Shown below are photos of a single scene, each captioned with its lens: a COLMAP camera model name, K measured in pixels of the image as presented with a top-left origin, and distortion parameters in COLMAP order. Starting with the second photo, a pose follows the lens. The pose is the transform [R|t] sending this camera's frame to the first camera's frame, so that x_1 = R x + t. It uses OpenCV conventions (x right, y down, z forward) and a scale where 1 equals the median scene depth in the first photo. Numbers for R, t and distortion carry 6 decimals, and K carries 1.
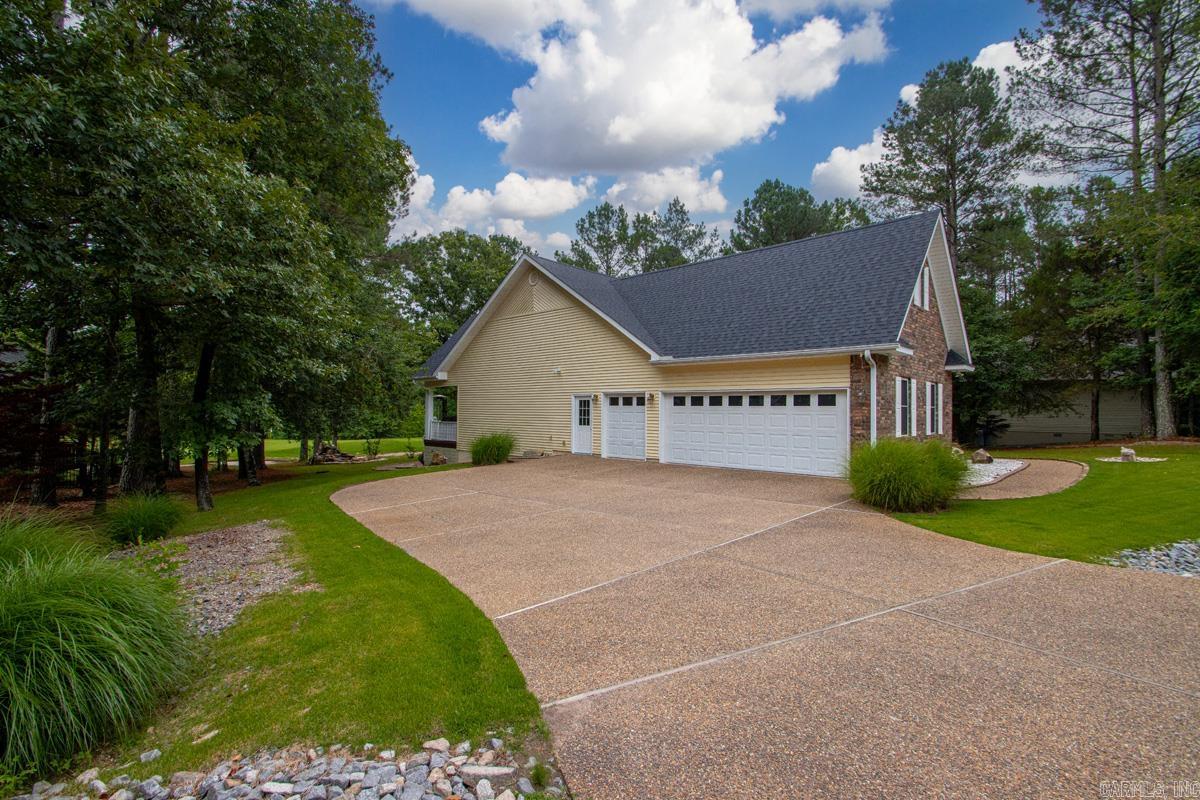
lens RADIAL K [[554.0, 0, 600.0], [0, 554.0, 400.0], [0, 0, 1]] dist [0.048821, -0.016866]
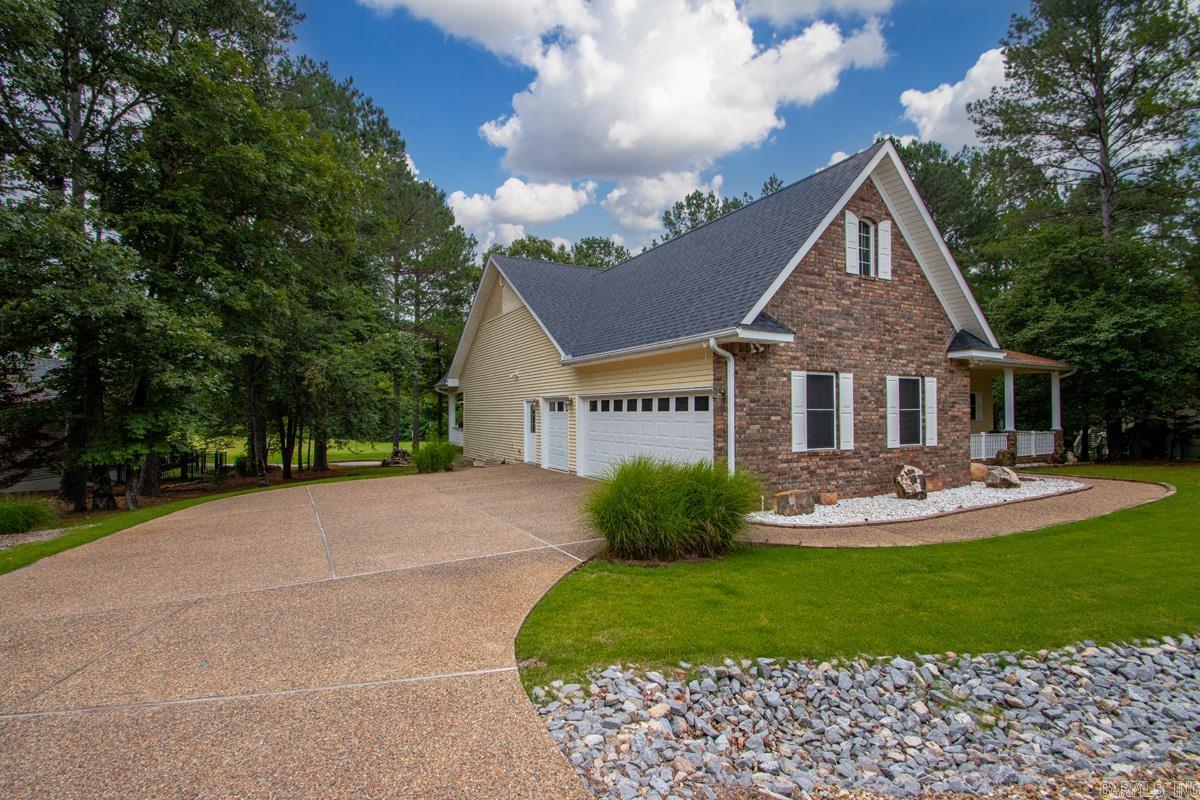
lens RADIAL K [[558.1, 0, 586.4], [0, 558.1, 399.4], [0, 0, 1]] dist [0.014724, -0.017564]
pose [[0.948362, -0.016869, -0.316741, 0.367953], [0.015352, 0.999856, -0.007283, -0.001634], [0.316818, 0.002045, 0.948484, 0.150535]]
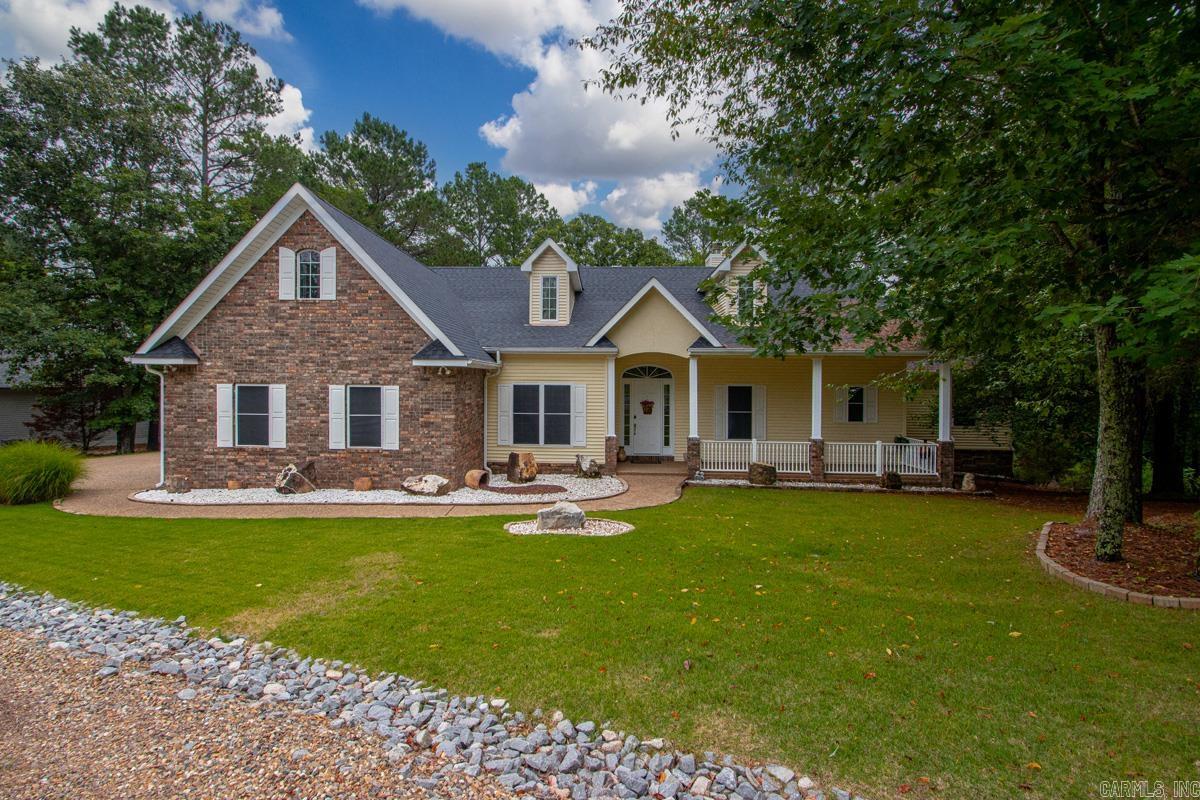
lens RADIAL K [[558.1, 0, 586.4], [0, 558.1, 399.4], [0, 0, 1]] dist [0.014724, -0.017564]
pose [[0.654995, -0.001651, -0.755632, 1.227970], [0.010420, 0.999922, 0.006848, -0.010889], [0.755562, -0.012359, 0.654961, 0.625146]]
